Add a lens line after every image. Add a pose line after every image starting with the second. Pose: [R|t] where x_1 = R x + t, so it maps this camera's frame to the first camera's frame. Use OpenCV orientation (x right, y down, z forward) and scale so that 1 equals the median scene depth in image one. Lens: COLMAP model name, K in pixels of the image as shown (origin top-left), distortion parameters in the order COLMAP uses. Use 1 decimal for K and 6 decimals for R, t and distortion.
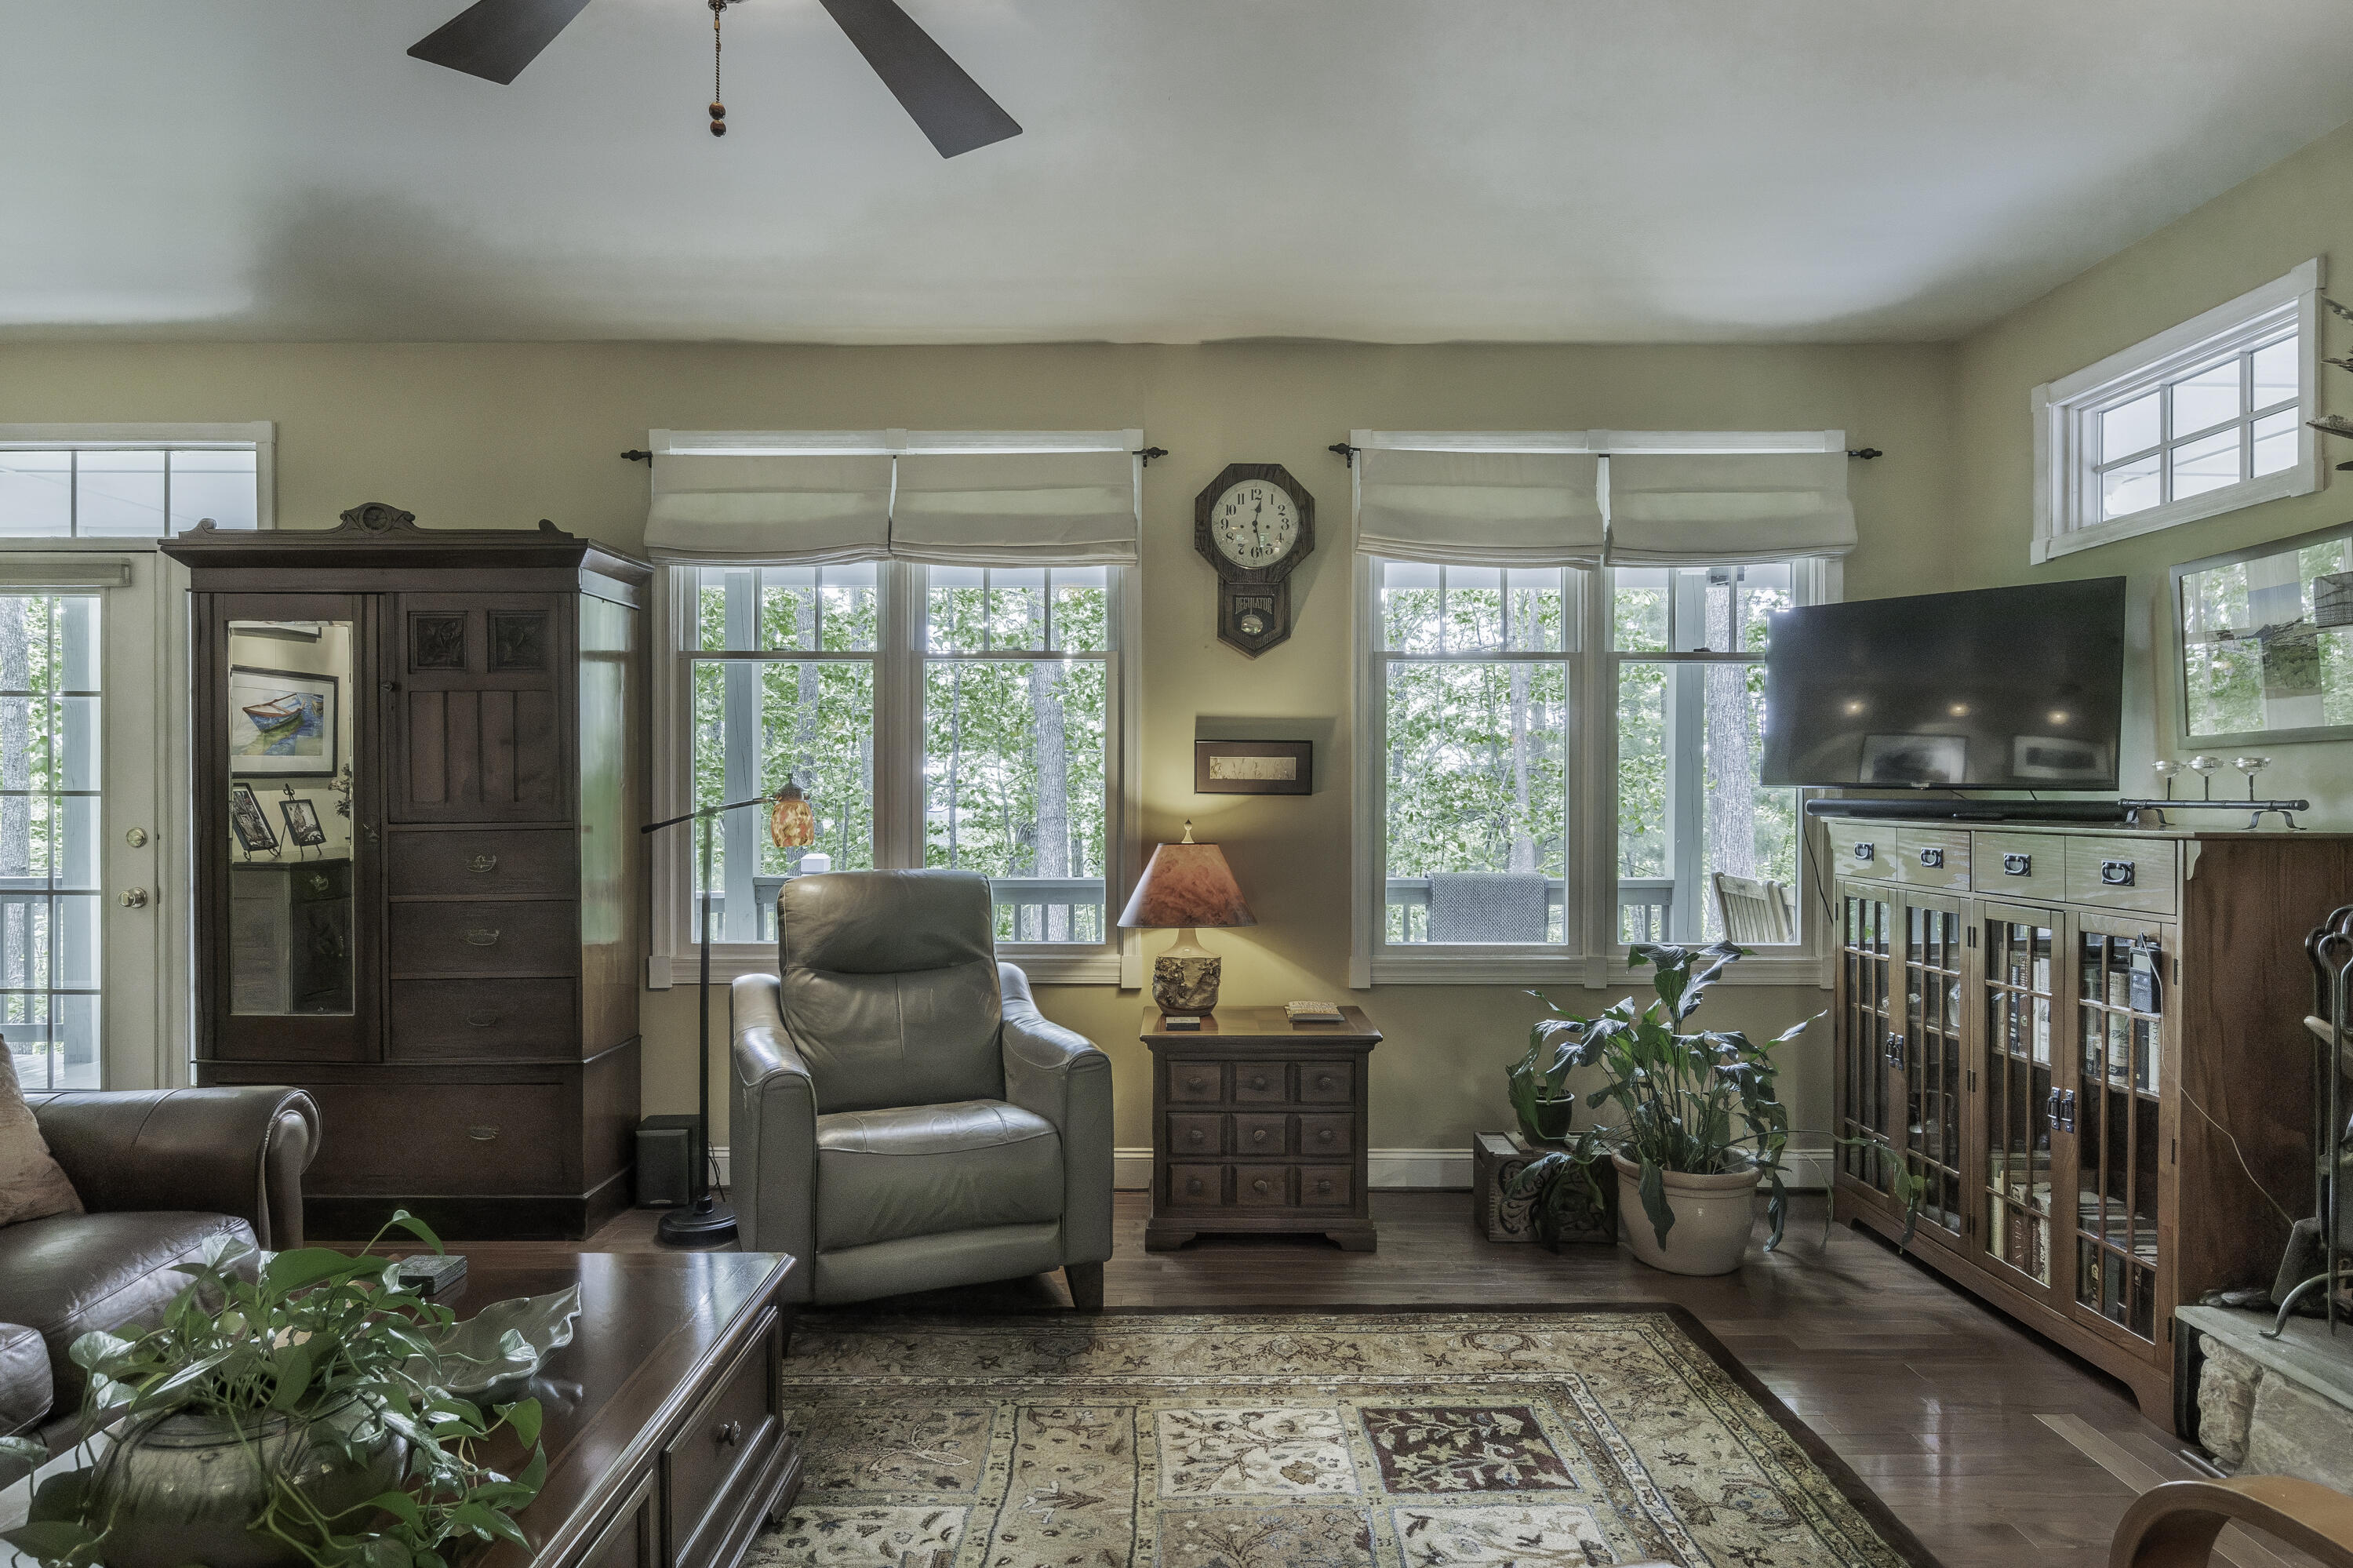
lens RADIAL K [[1351.1, 0, 1177.1], [0, 1351.1, 807.1], [0, 0, 1]] dist [-0.002369, -0.004960]
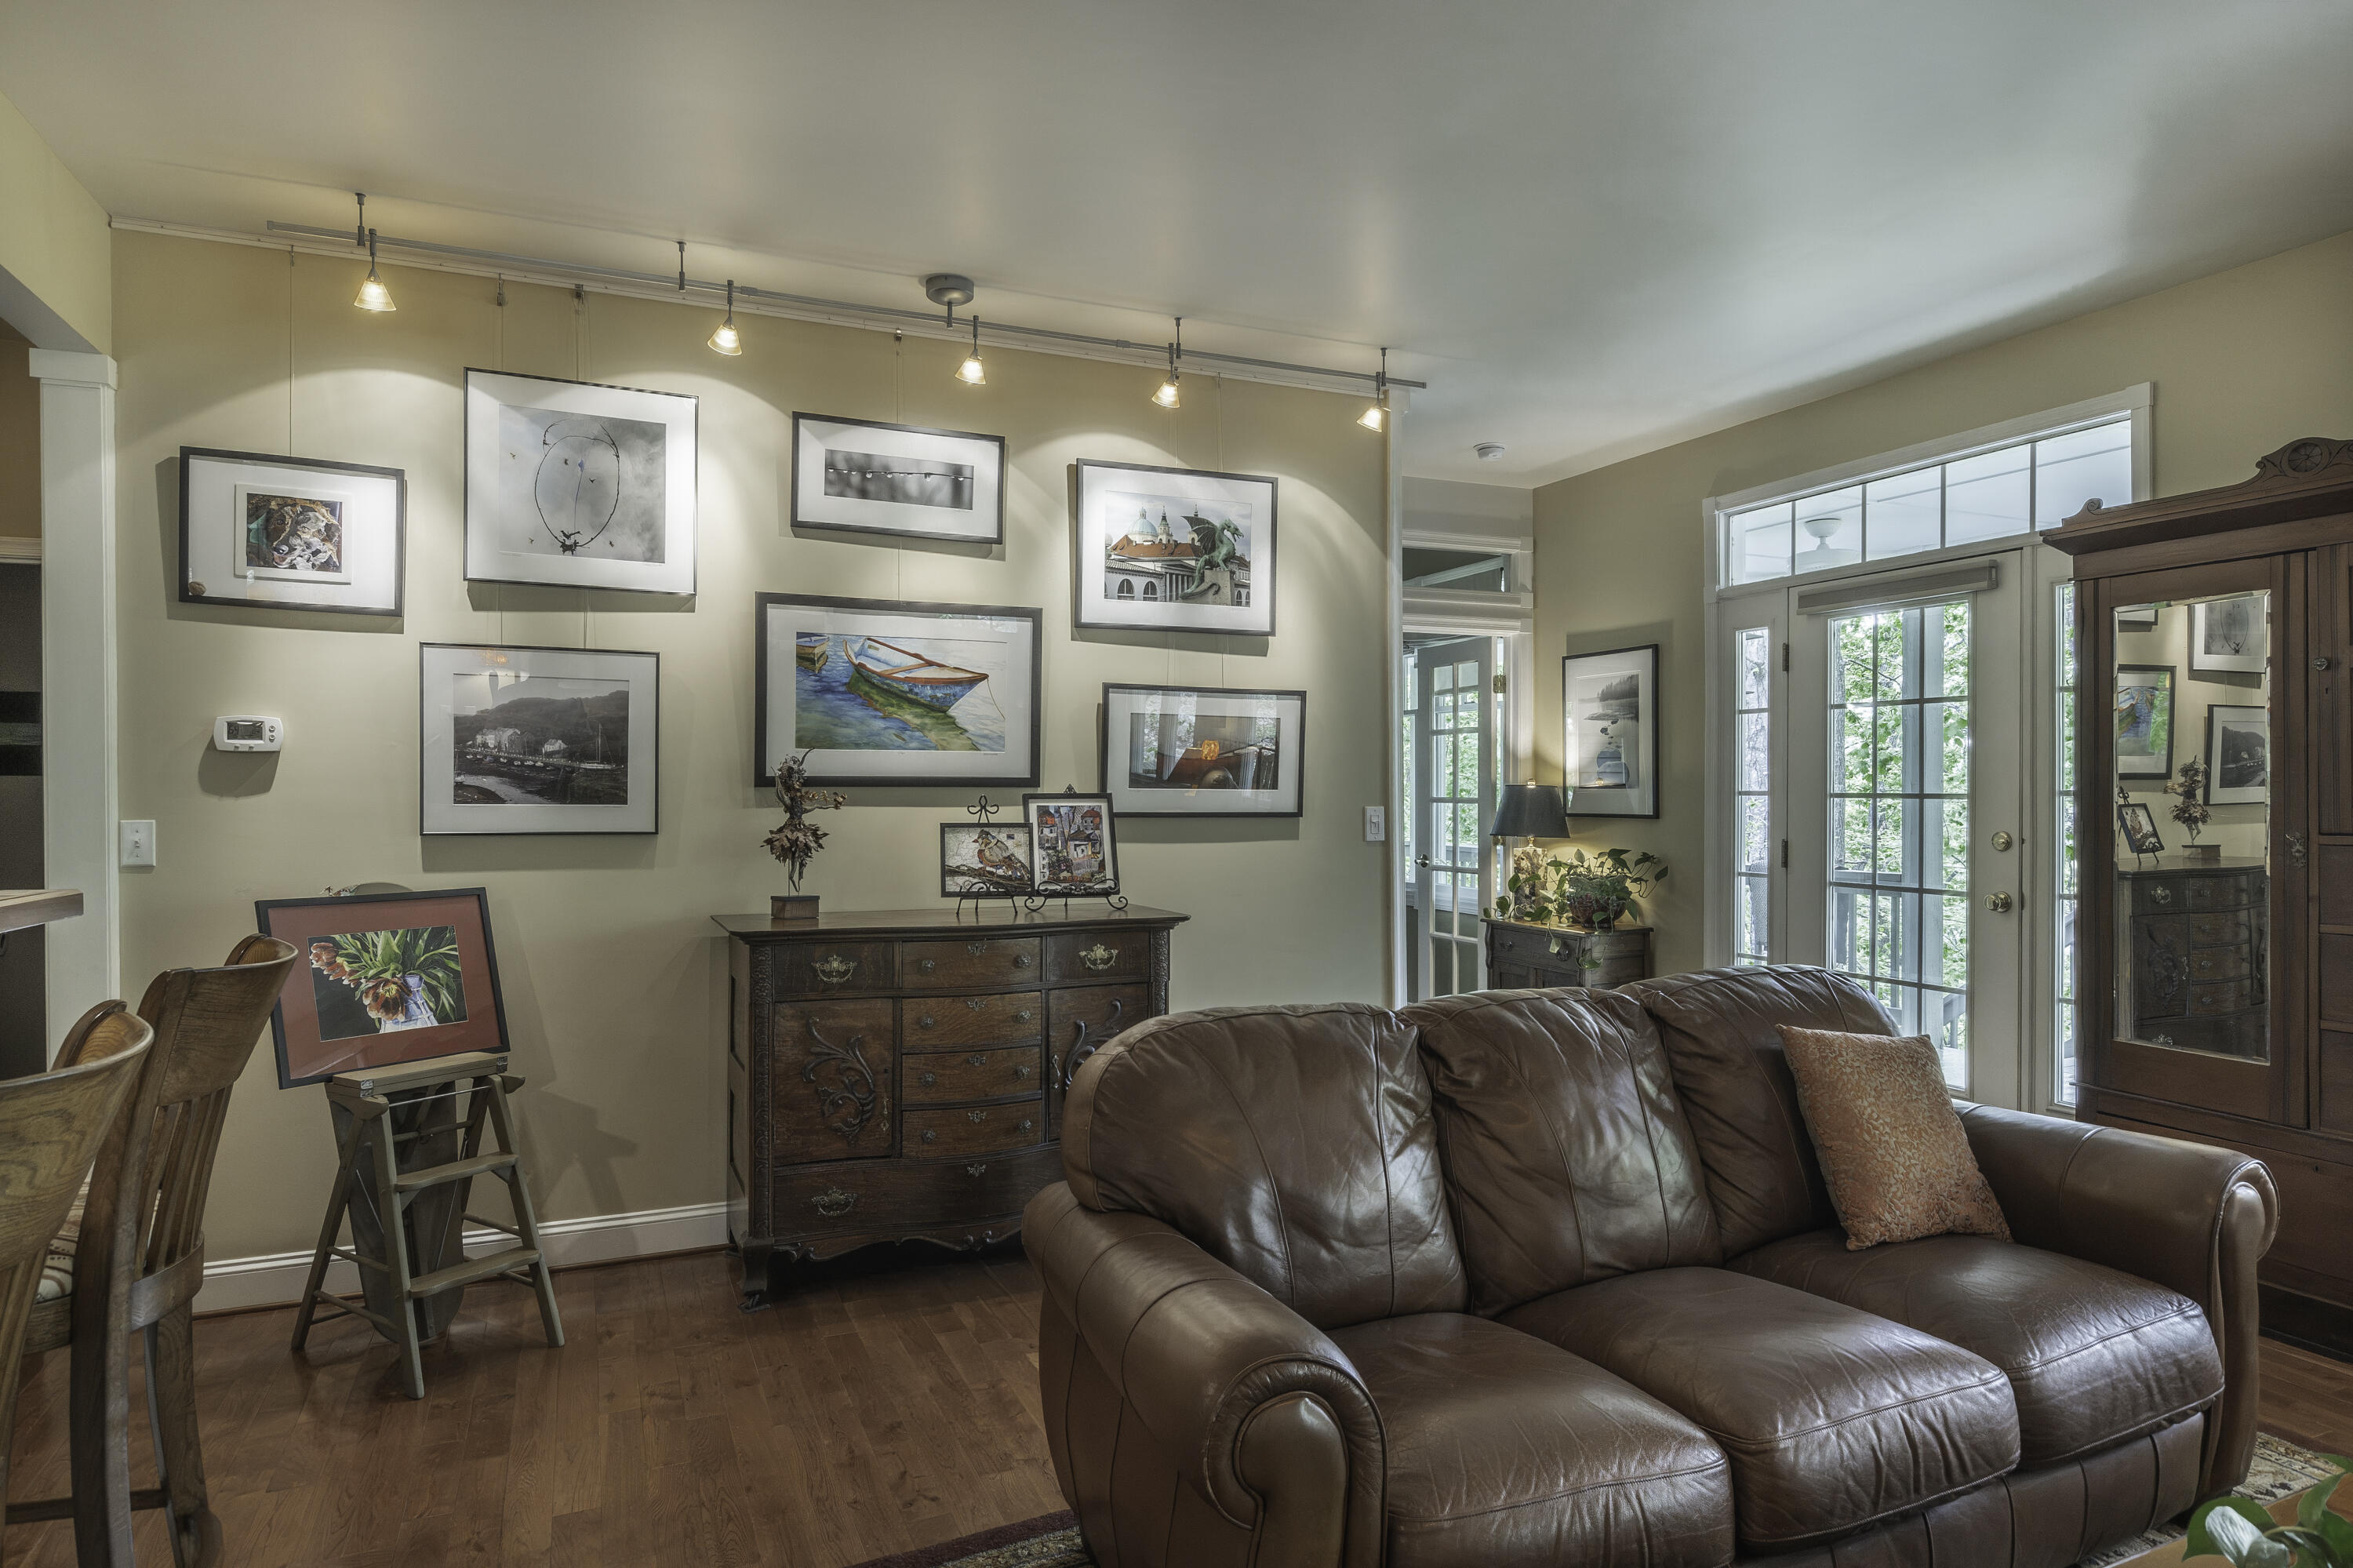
lens RADIAL K [[1351.1, 0, 1180.9], [0, 1351.1, 788.0], [0, 0, 1]] dist [-0.002369, -0.004960]
pose [[0.409256, -0.004220, -0.912410, -0.115017], [-0.010773, 0.999897, -0.009456, -0.000496], [0.912356, 0.013700, 0.409169, 0.045865]]
